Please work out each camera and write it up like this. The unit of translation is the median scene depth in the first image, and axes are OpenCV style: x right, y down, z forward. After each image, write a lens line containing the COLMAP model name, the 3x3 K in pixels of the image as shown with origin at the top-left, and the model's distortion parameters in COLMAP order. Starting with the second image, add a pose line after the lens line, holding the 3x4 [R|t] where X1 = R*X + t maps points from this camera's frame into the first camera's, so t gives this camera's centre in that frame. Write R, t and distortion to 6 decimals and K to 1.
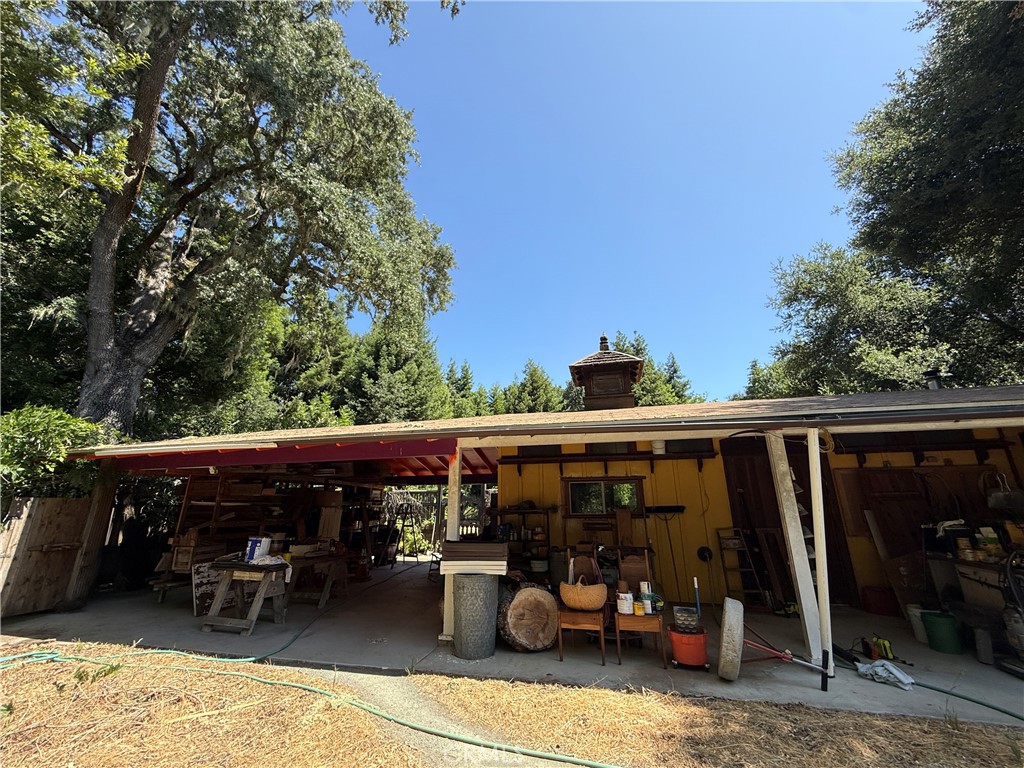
lens RADIAL K [[410.0, 0, 509.4], [0, 410.0, 380.9], [0, 0, 1]] dist [-0.000095, -0.000220]
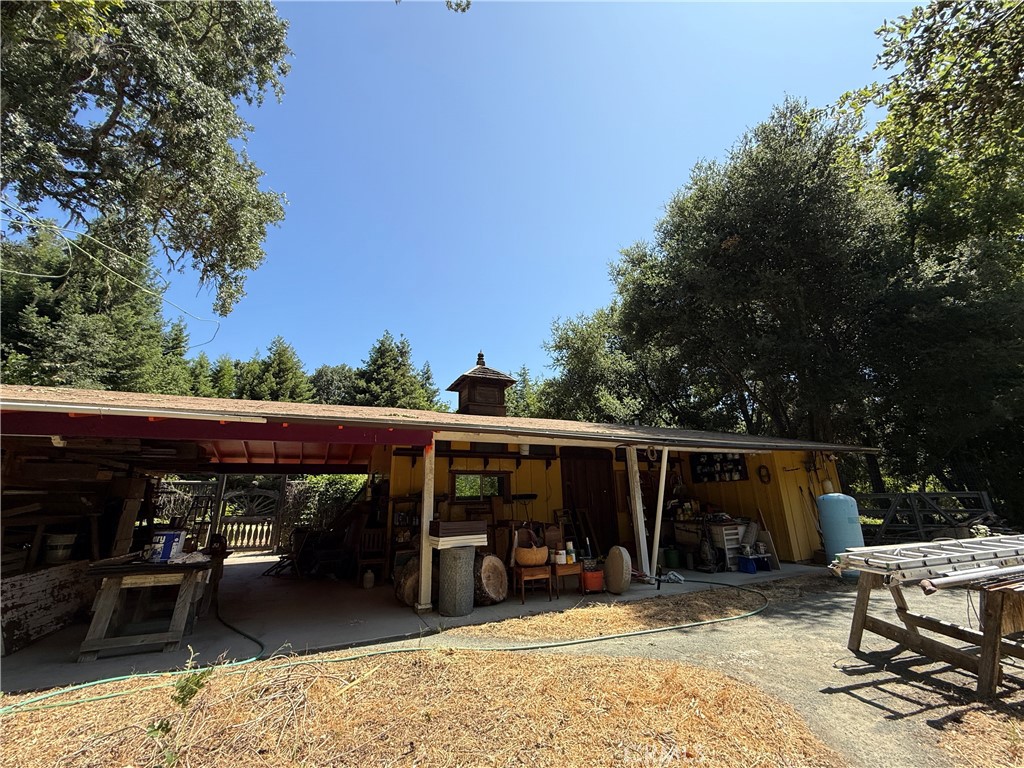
lens RADIAL K [[410.0, 0, 509.4], [0, 410.0, 380.9], [0, 0, 1]] dist [-0.000095, -0.000220]
pose [[0.783266, 0.165269, 0.599317, -0.431585], [-0.168434, 0.984376, -0.051323, 0.018616], [-0.598435, -0.060746, 0.798865, -0.003554]]
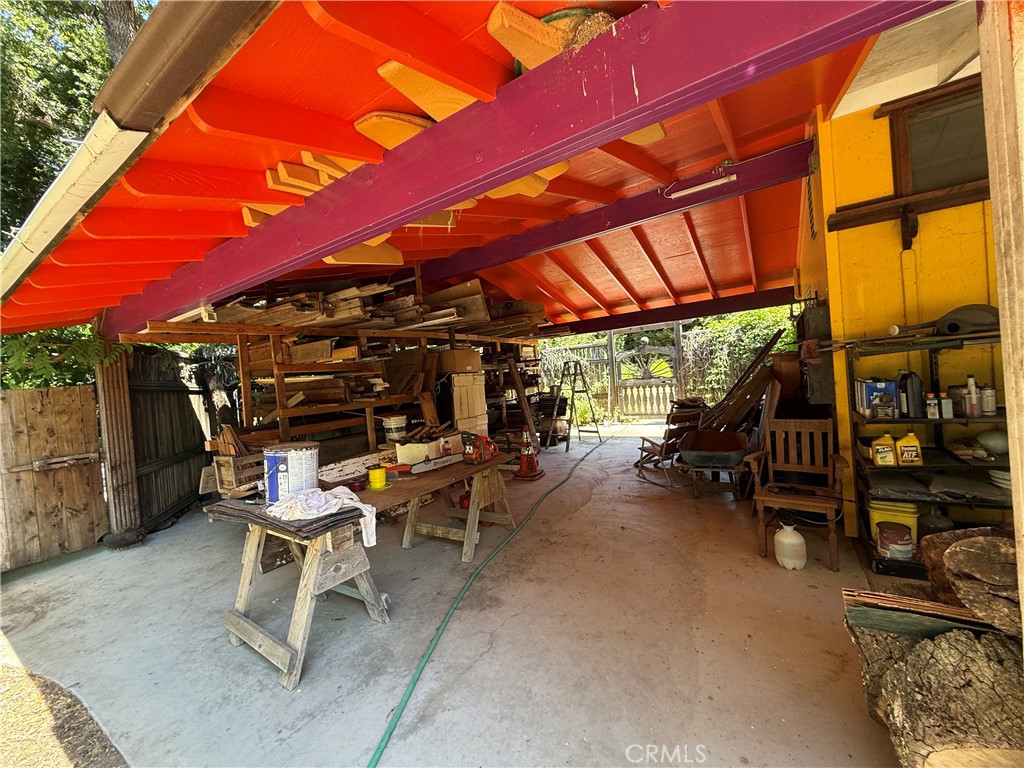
lens RADIAL K [[410.0, 0, 509.4], [0, 410.0, 380.9], [0, 0, 1]] dist [-0.000095, -0.000220]
pose [[0.939891, -0.068815, -0.334469, -0.178806], [0.172188, 0.941352, 0.290187, 0.164283], [0.294884, -0.330335, 0.896617, 0.499197]]
